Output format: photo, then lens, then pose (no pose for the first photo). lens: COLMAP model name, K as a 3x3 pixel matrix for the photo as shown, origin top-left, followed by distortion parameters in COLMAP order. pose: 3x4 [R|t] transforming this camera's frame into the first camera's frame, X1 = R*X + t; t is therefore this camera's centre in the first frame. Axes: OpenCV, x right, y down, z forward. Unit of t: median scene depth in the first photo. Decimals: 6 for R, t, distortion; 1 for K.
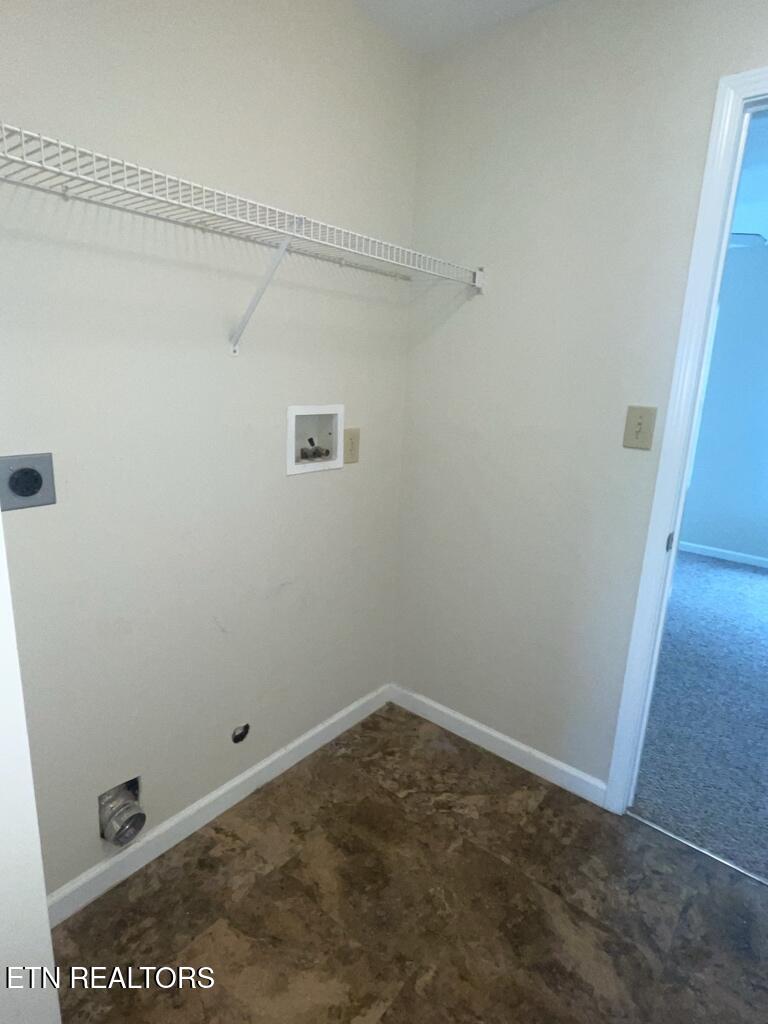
lens RADIAL K [[566.5, 0, 381.1], [0, 566.5, 505.5], [0, 0, 1]] dist [-0.001762, 0.012555]
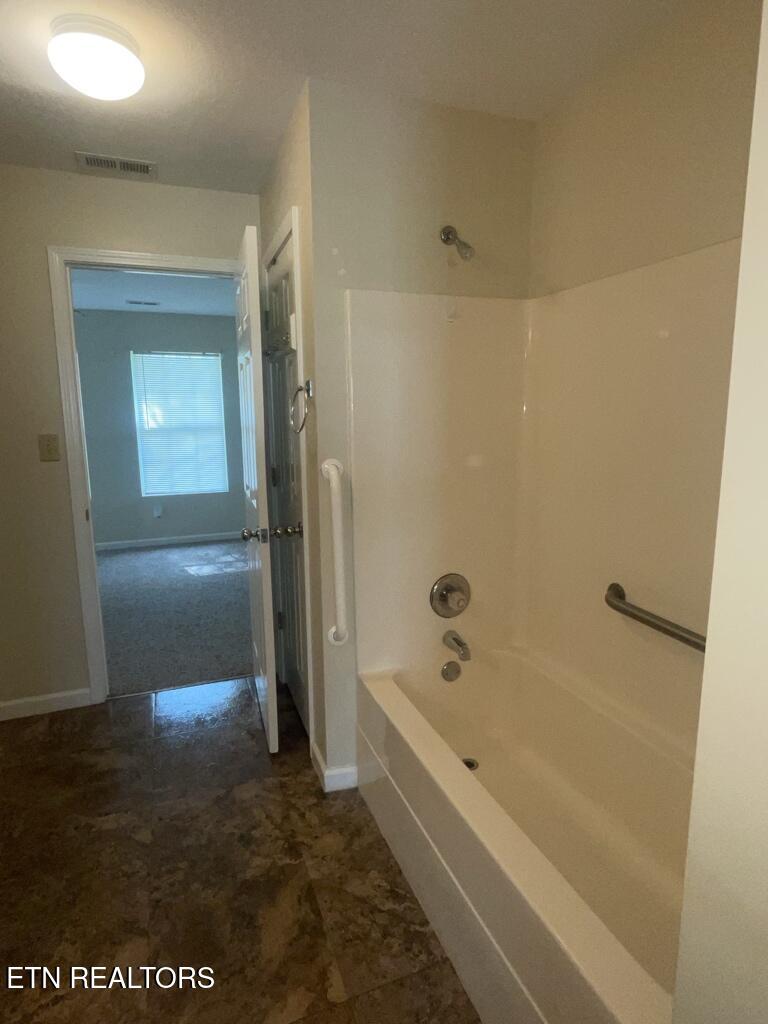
lens RADIAL K [[566.5, 0, 381.1], [0, 566.5, 505.5], [0, 0, 1]] dist [-0.001762, 0.012555]
pose [[0.499855, -0.187514, 0.845567, -0.372433], [0.234729, 0.969074, 0.076144, 0.102992], [-0.833695, 0.160419, 0.528412, -0.468345]]
